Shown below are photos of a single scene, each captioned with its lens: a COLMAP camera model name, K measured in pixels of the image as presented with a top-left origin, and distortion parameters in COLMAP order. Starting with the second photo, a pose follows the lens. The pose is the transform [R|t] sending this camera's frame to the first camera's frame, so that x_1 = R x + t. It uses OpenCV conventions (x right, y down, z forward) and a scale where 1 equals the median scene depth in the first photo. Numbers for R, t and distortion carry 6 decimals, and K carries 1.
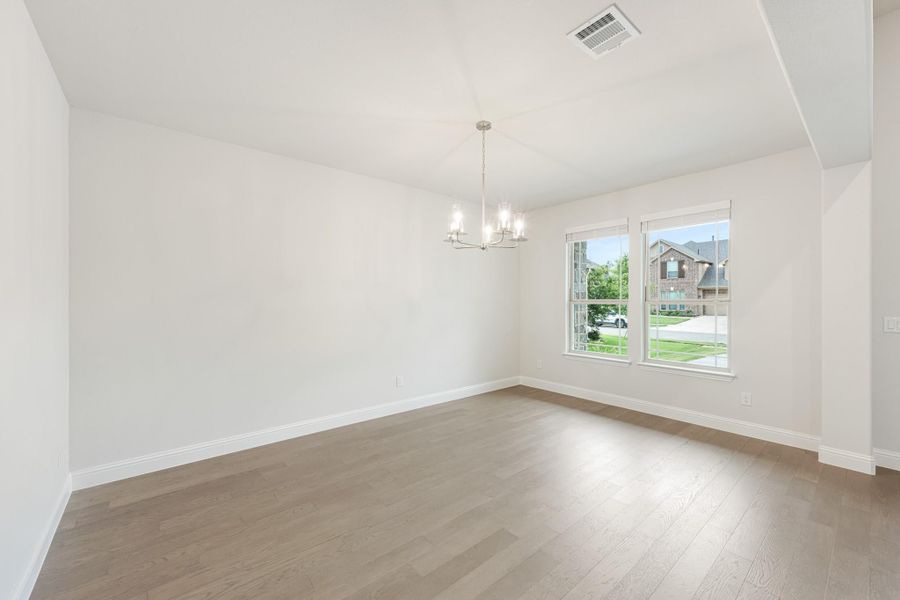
lens RADIAL K [[358.5, 0, 448.6], [0, 358.5, 300.4], [0, 0, 1]] dist [0.000999, 0.000127]
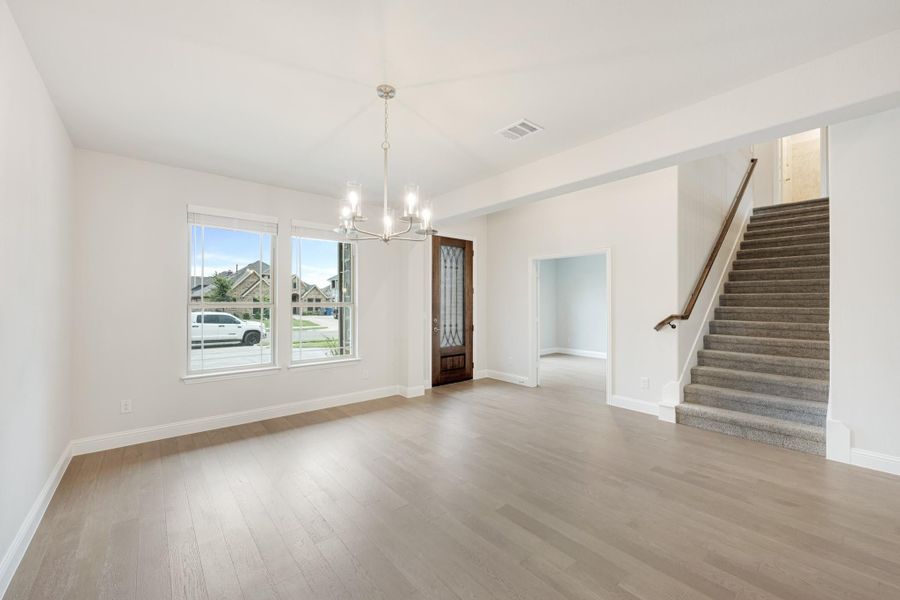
lens RADIAL K [[358.5, 0, 448.6], [0, 358.5, 300.4], [0, 0, 1]] dist [0.000999, 0.000127]
pose [[0.004805, 0.008077, 0.999956, -0.484920], [-0.001302, 0.999967, -0.008071, -0.000813], [-0.999988, -0.001263, 0.004816, 0.578259]]
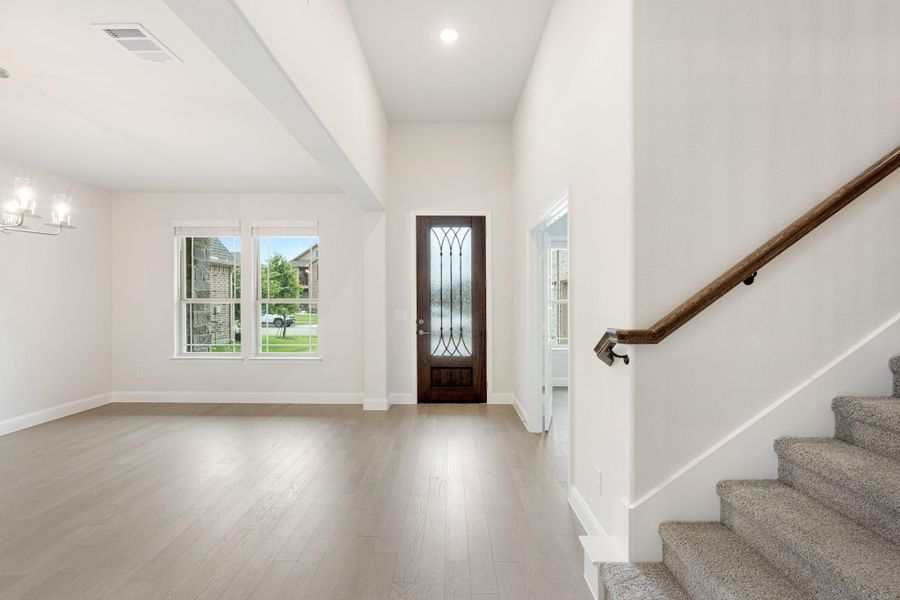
lens RADIAL K [[360.9, 0, 447.2], [0, 360.9, 304.9], [0, 0, 1]] dist [-0.000831, -0.000120]
pose [[0.649078, -0.006567, 0.760693, 0.097862], [-0.004053, 0.999919, 0.012090, 0.000066], [-0.760711, -0.010931, 0.648999, -0.157262]]
